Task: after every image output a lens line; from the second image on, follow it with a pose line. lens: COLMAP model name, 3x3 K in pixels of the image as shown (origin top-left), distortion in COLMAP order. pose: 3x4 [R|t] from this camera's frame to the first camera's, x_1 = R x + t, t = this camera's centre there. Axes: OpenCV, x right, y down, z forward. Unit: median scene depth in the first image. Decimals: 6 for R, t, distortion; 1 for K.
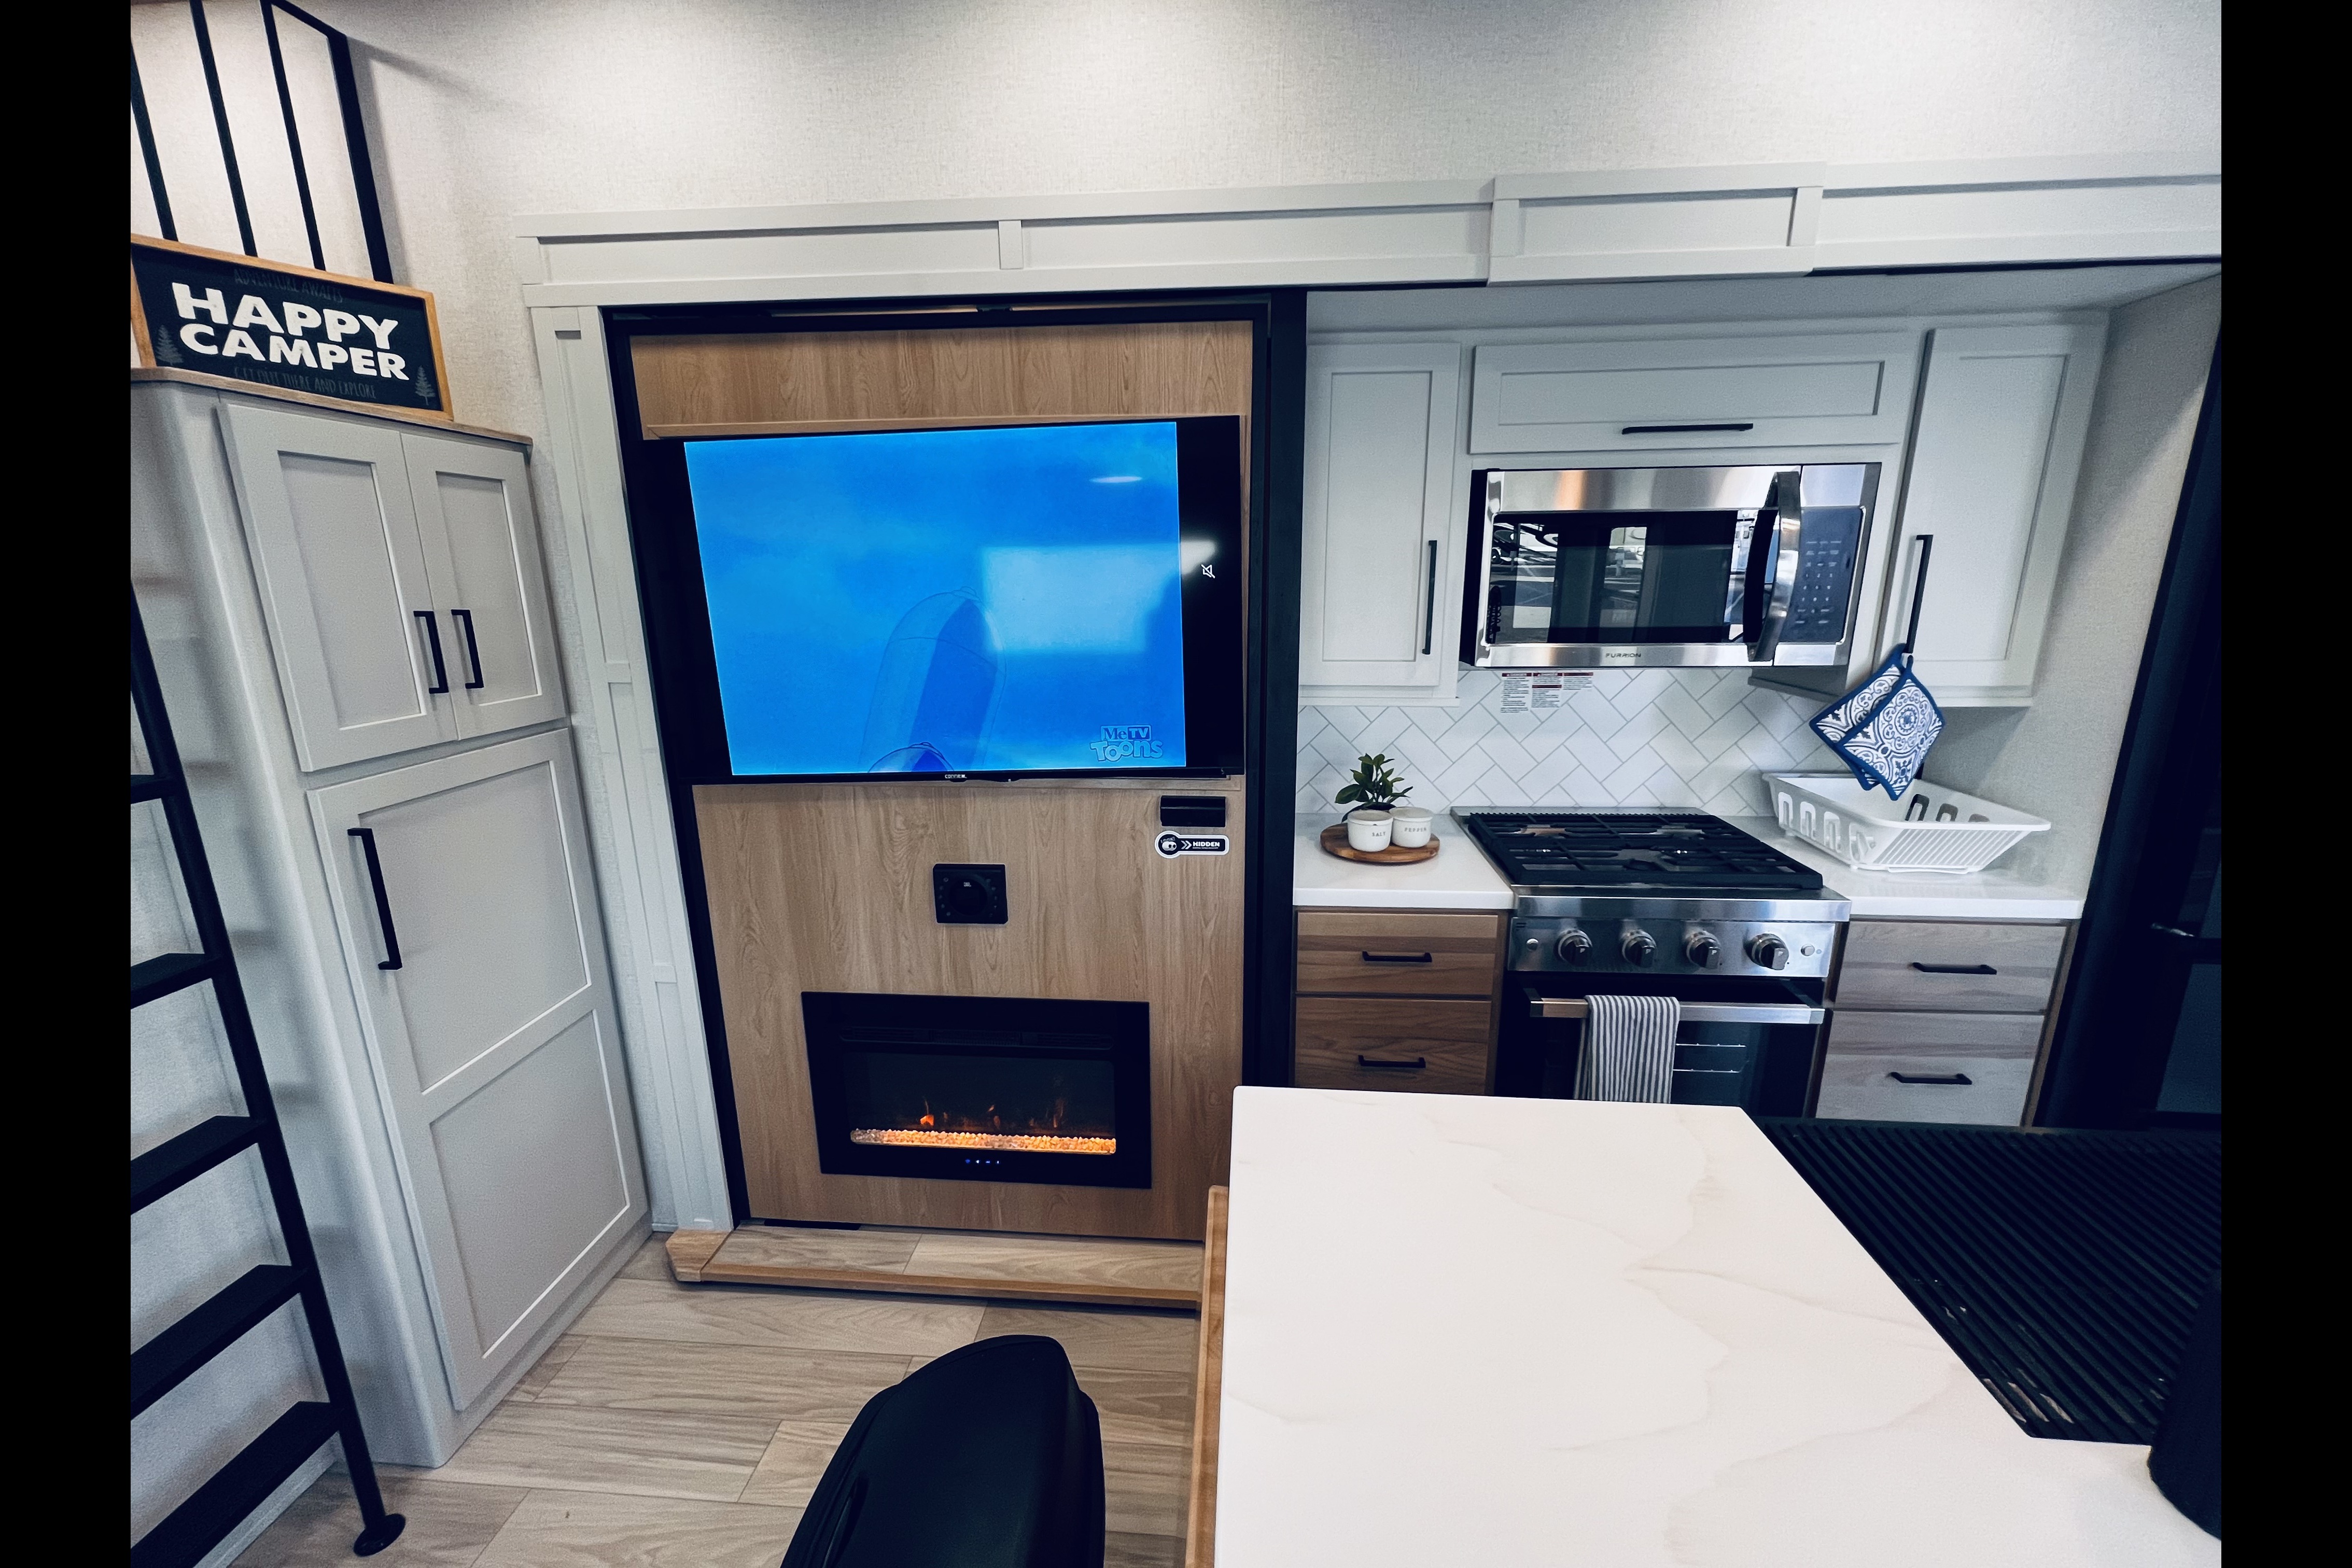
lens RADIAL K [[909.7, 0, 1190.1], [0, 909.7, 782.2], [0, 0, 1]] dist [-0.001753, 0.000555]
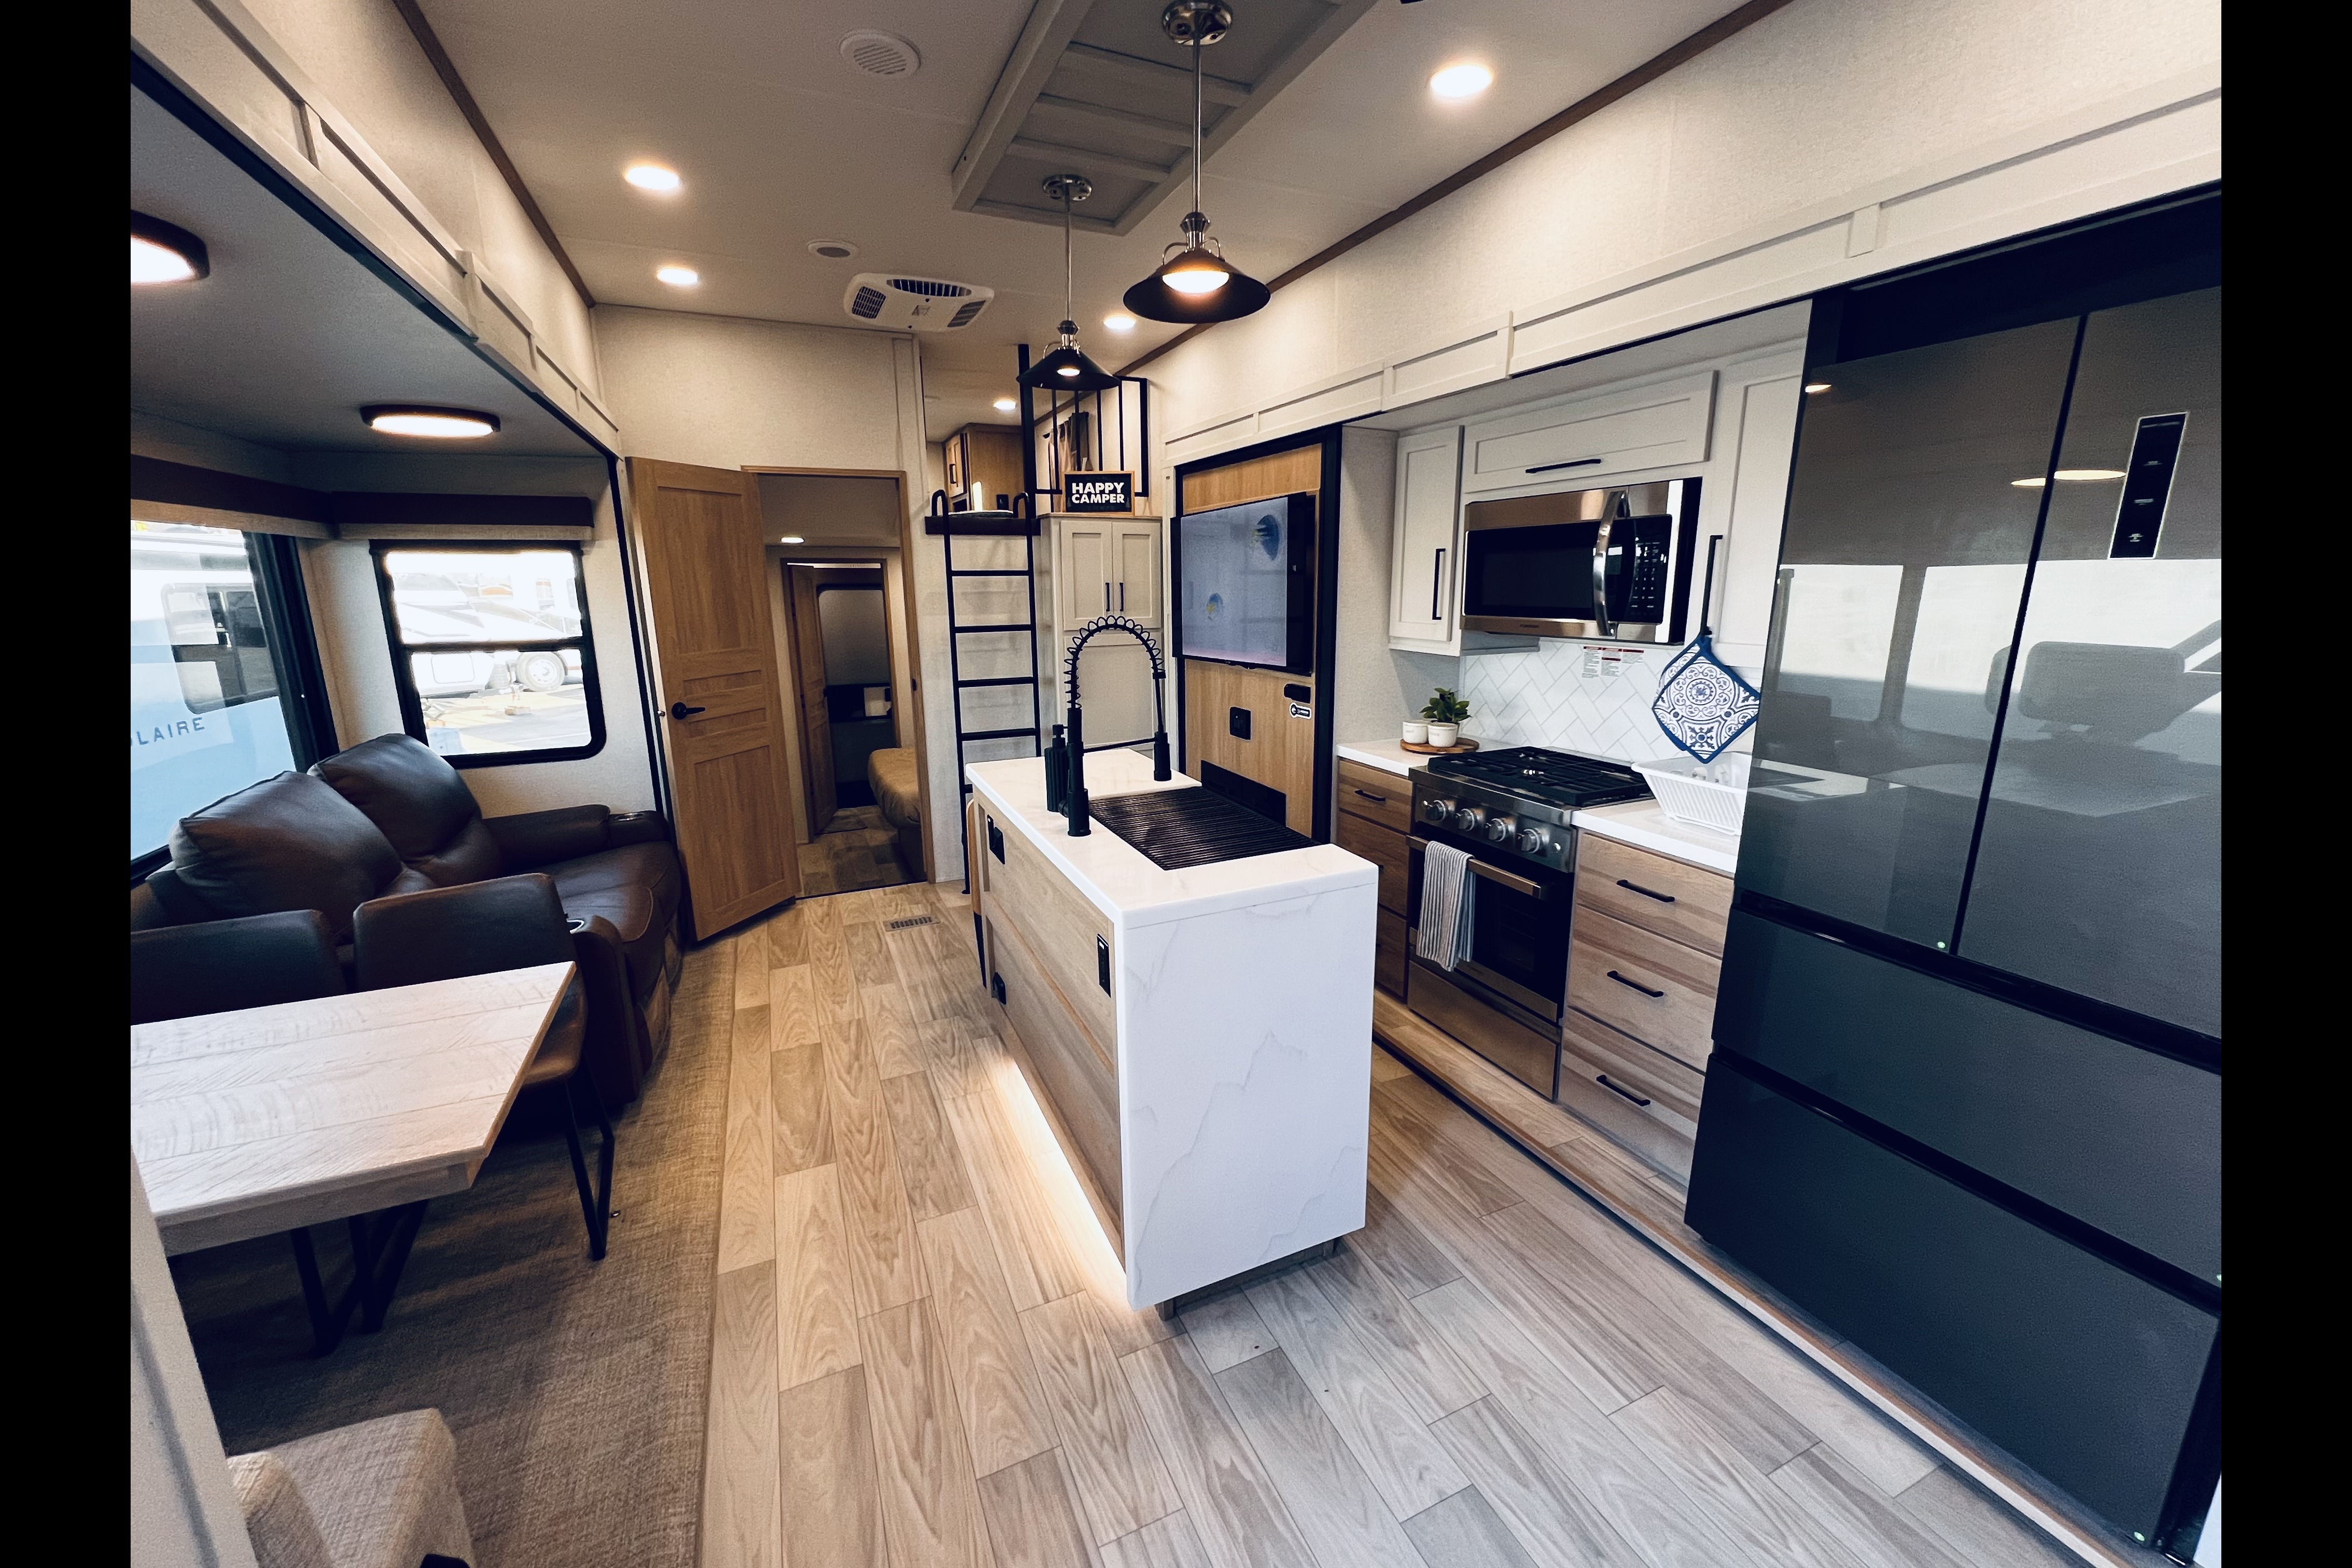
lens RADIAL K [[909.7, 0, 1177.2], [0, 909.7, 777.8], [0, 0, 1]] dist [-0.001753, 0.000555]
pose [[0.482130, 0.193232, -0.854524, 1.551540], [-0.198017, 0.974168, 0.108563, 0.048453], [0.853428, 0.116869, 0.507939, -0.177848]]
